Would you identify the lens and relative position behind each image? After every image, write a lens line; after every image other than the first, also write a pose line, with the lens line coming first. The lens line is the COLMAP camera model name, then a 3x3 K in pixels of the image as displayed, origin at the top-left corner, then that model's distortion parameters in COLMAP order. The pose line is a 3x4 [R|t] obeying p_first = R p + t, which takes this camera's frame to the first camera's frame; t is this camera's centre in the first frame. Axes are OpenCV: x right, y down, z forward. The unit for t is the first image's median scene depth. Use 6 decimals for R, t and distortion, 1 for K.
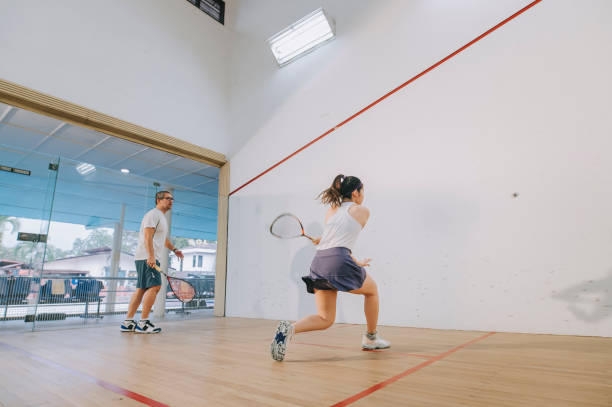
lens RADIAL K [[376.0, 0, 304.7], [0, 376.0, 217.6], [0, 0, 1]] dist [-0.003570, 0.001154]
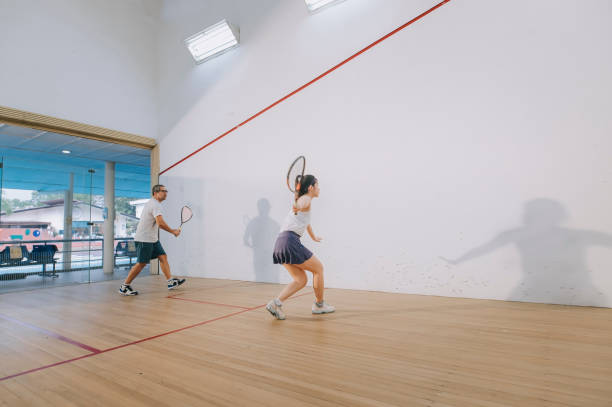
lens RADIAL K [[376.0, 0, 304.7], [0, 376.0, 217.6], [0, 0, 1]] dist [-0.003570, 0.001154]
pose [[0.997340, -0.008241, 0.072425, 0.164103], [-0.002697, 0.988737, 0.149637, -0.101578], [-0.072842, -0.149434, 0.986085, -0.211334]]
